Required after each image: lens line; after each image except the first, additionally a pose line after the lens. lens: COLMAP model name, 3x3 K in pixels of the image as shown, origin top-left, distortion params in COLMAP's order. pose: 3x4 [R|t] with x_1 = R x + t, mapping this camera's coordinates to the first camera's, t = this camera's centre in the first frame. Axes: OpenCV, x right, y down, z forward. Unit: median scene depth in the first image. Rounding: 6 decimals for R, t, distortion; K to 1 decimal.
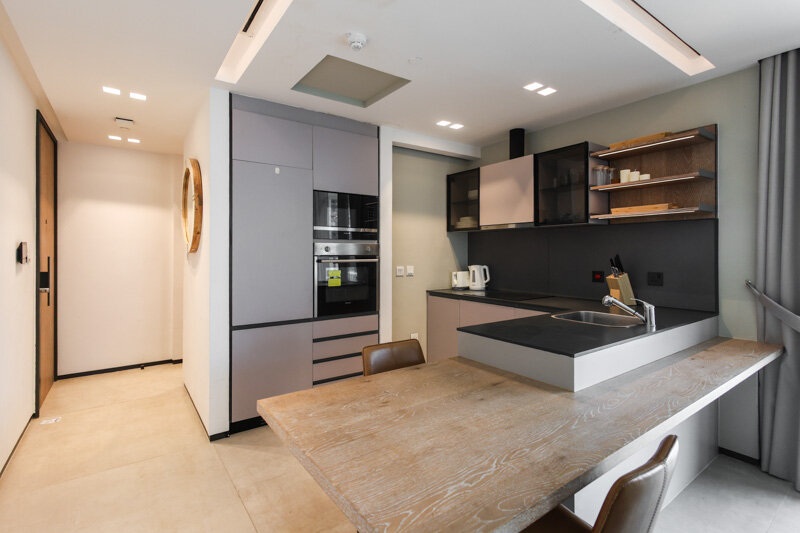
lens RADIAL K [[381.8, 0, 389.6], [0, 381.8, 251.2], [0, 0, 1]] dist [0.003286, 0.000227]
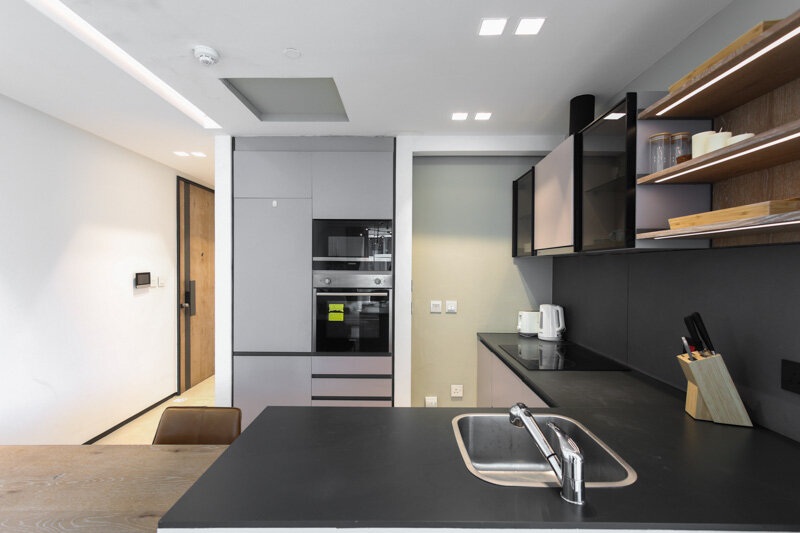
lens RADIAL K [[367.2, 0, 398.8], [0, 367.2, 269.2], [0, 0, 1]] dist [0.005321, 0.002273]
pose [[0.813768, 0.008463, -0.581128, 0.505624], [-0.002407, 0.999934, 0.011191, -0.044964], [0.581185, -0.007708, 0.813735, 0.368673]]
